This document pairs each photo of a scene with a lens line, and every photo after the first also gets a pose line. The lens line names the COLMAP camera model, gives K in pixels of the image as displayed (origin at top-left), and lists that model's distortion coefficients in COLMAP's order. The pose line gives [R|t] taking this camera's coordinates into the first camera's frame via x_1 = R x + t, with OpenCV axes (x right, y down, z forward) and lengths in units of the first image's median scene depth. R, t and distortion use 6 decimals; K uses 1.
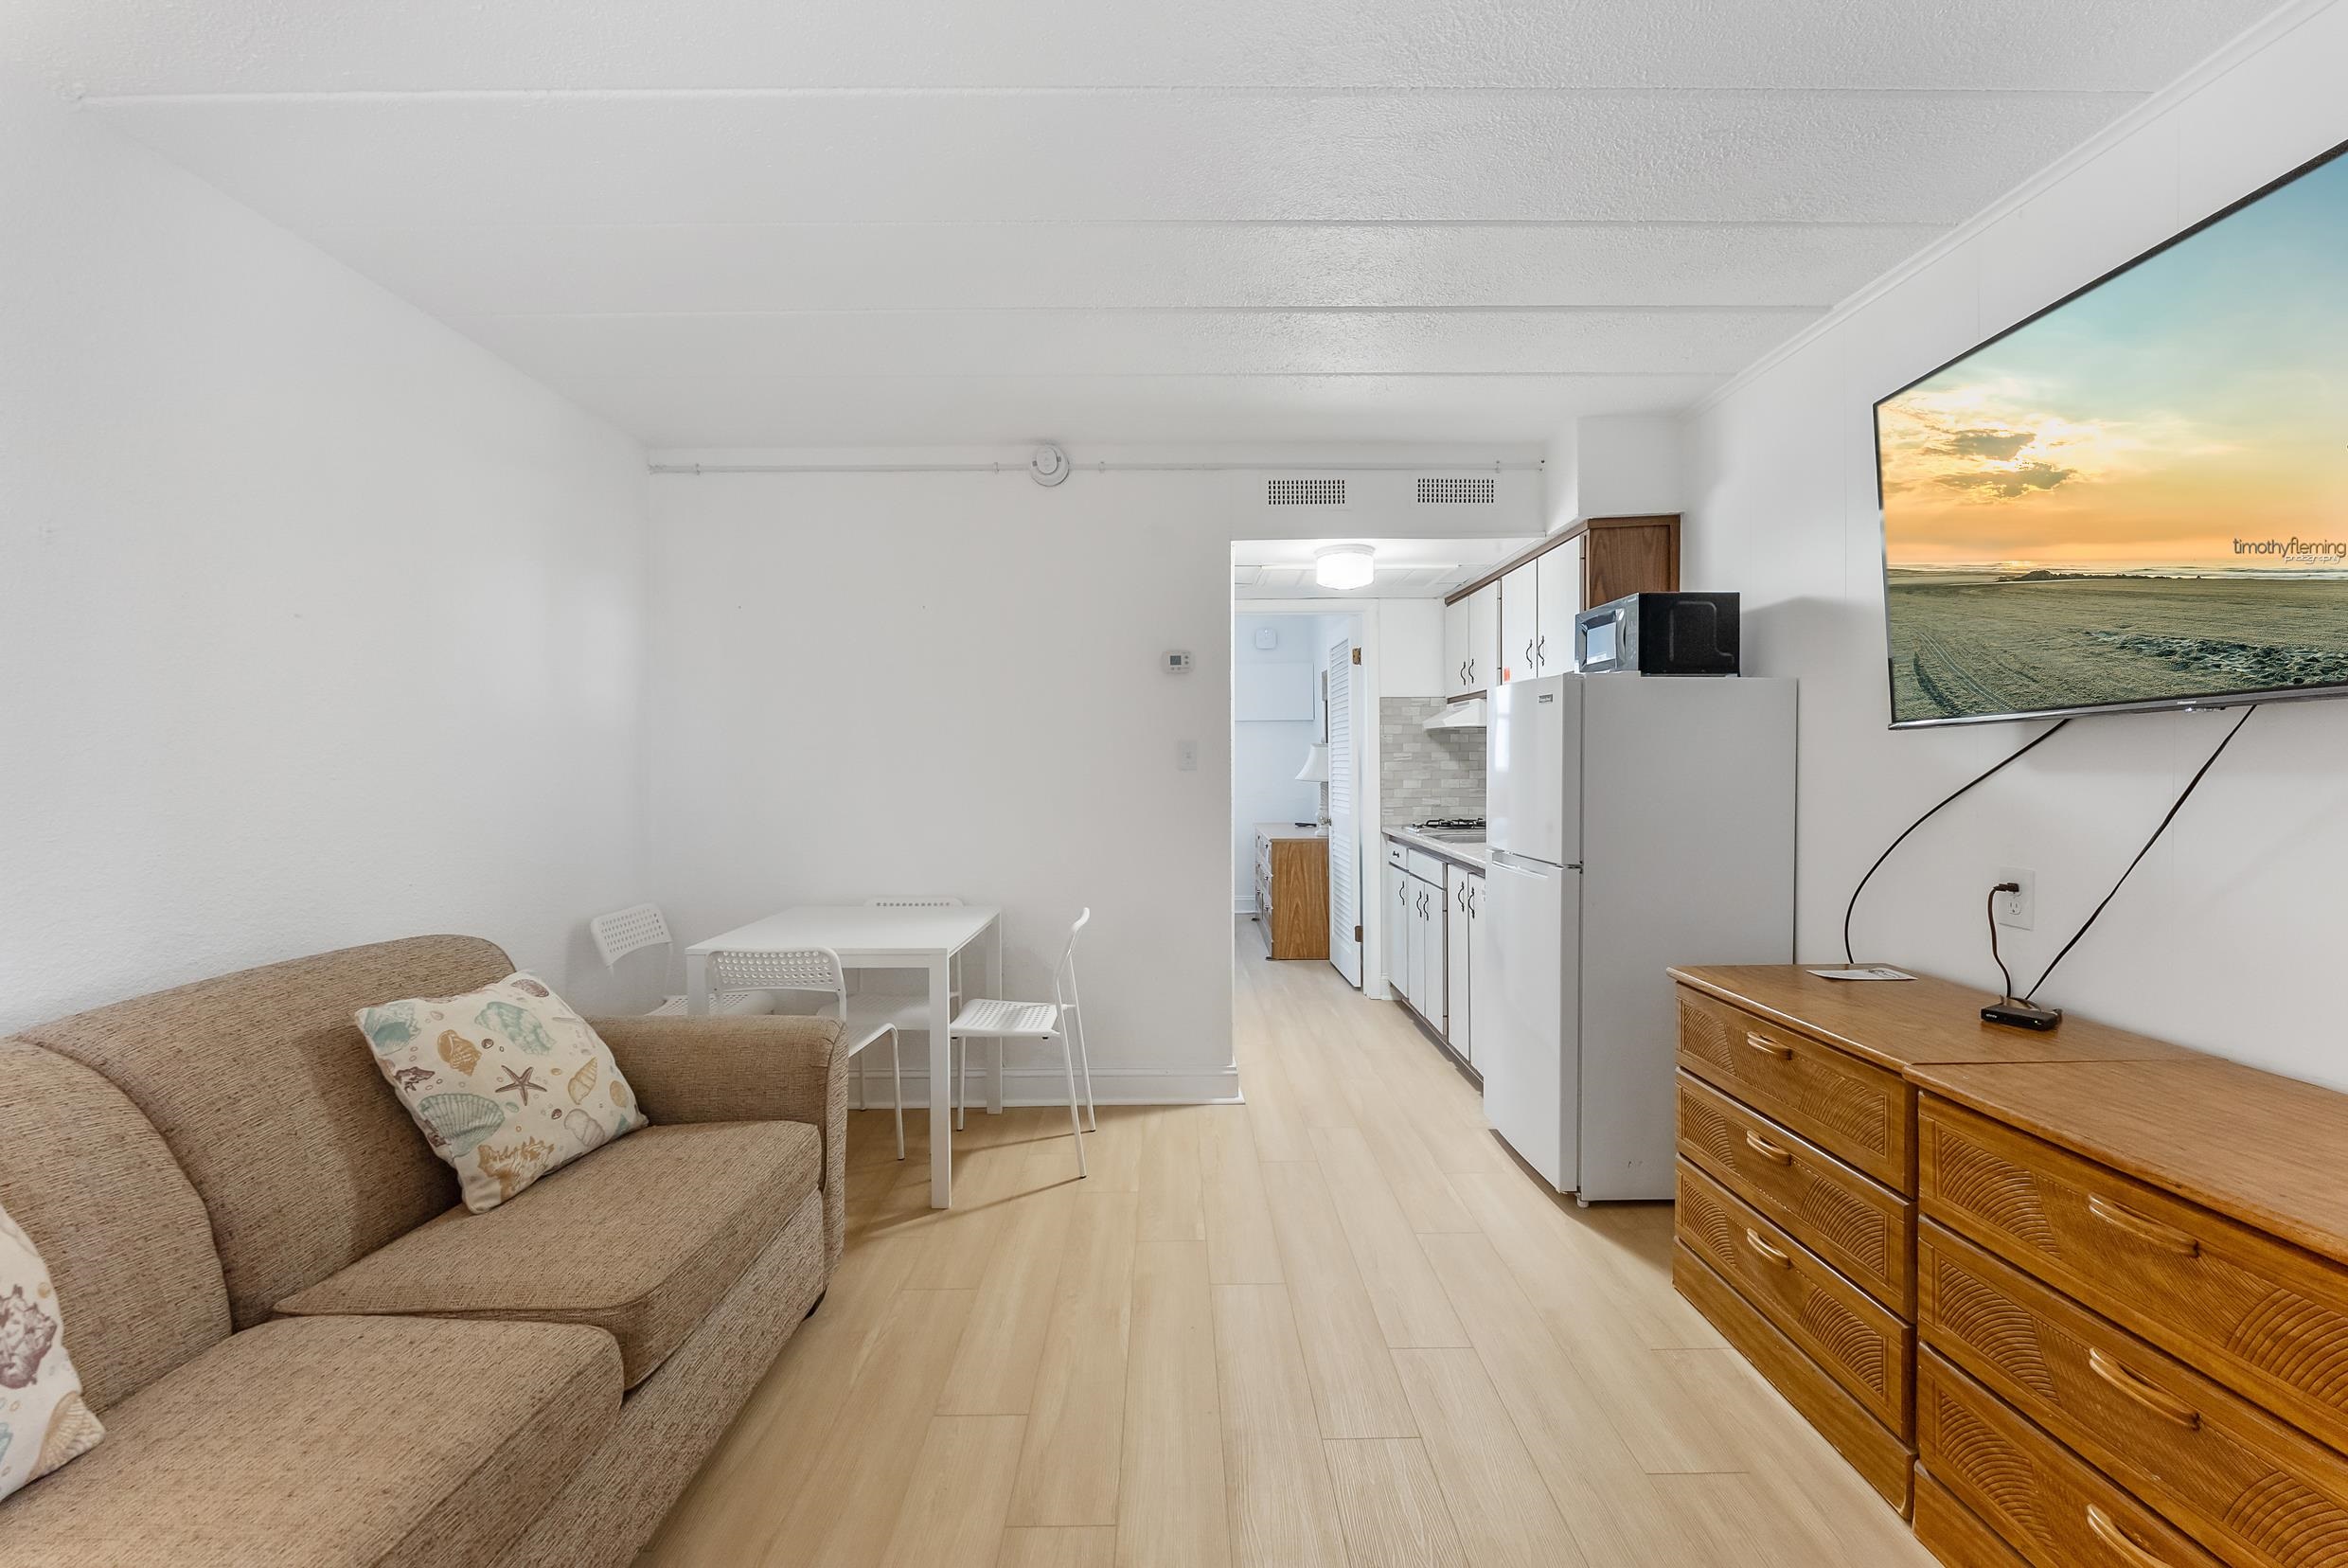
lens RADIAL K [[953.5, 0, 1169.1], [0, 953.5, 779.8], [0, 0, 1]] dist [-0.000438, -0.000222]
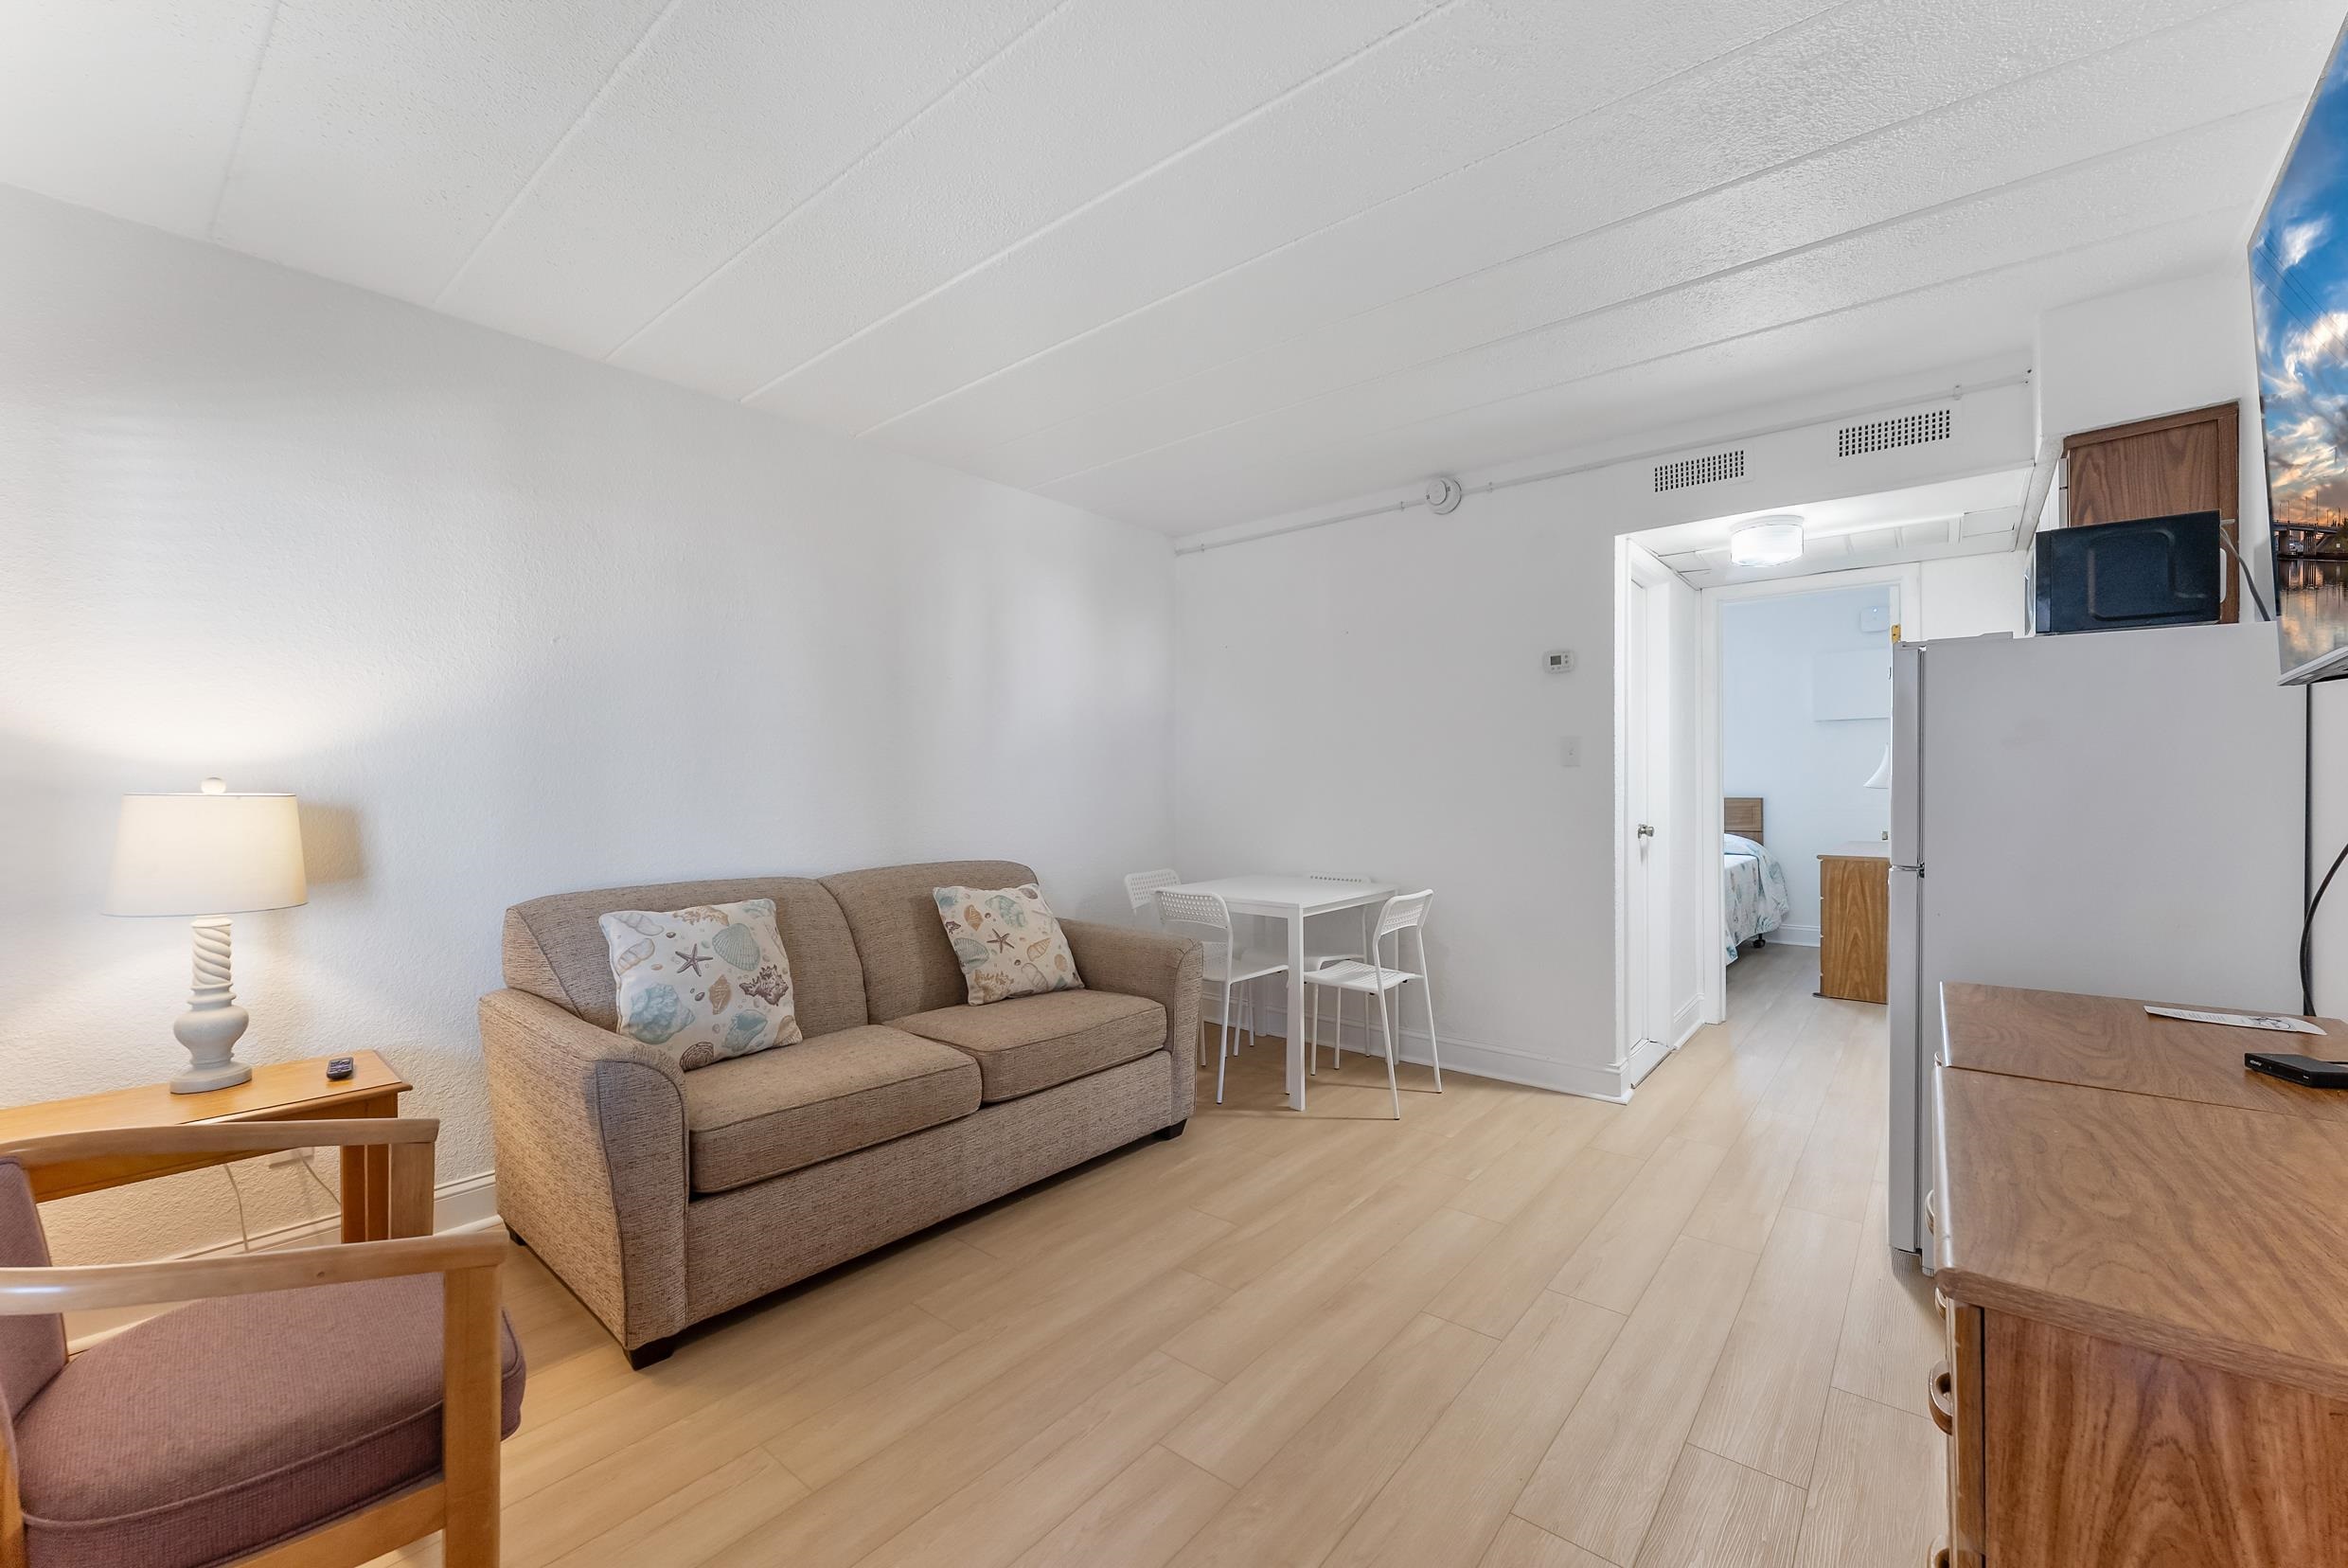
lens RADIAL K [[931.4, 0, 1143.6], [0, 931.4, 788.0], [0, 0, 1]] dist [0.001041, -0.000201]
pose [[0.757347, 0.008806, -0.652953, 0.495652], [-0.015456, 0.999871, -0.004442, 0.036765], [0.652830, 0.013456, 0.757385, -0.090359]]
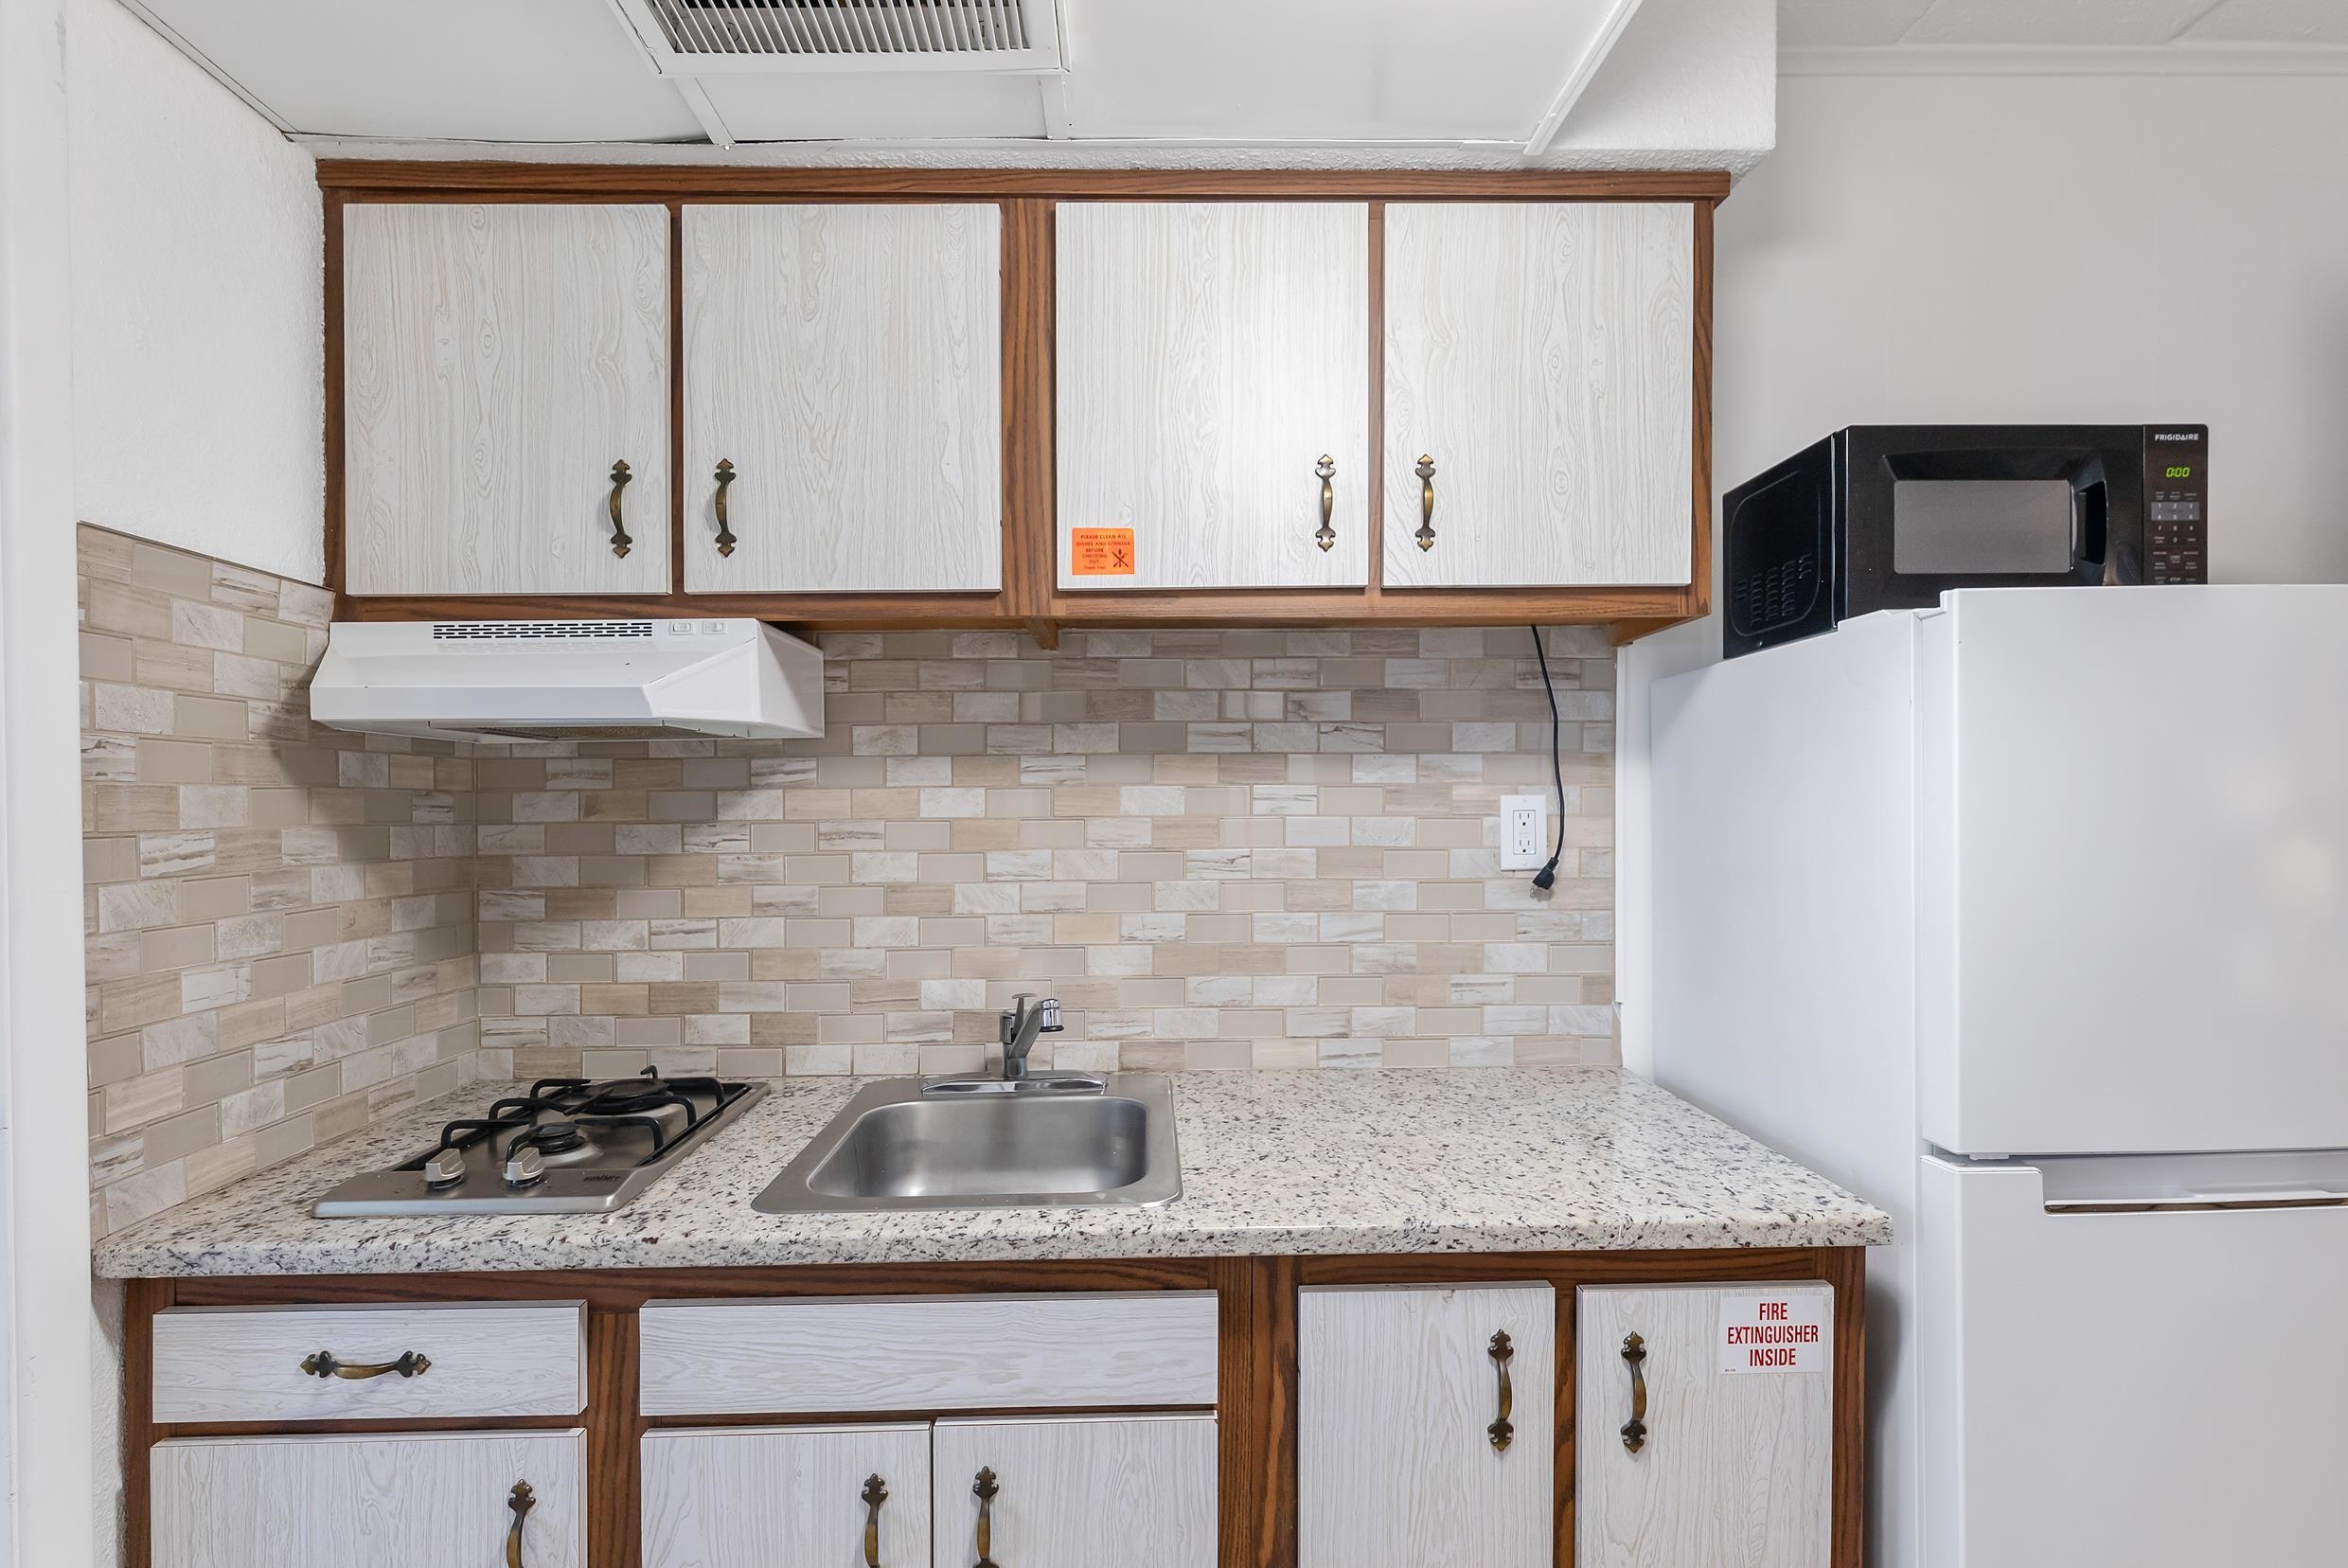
lens RADIAL K [[1177.1, 0, 1190.7], [0, 1177.1, 813.9], [0, 0, 1]] dist [0.003566, -0.000597]
pose [[-0.023516, -0.005248, 0.999710, -0.004350], [0.037378, 0.999282, 0.006125, -0.055735], [-0.999024, 0.037512, -0.023303, 1.692482]]
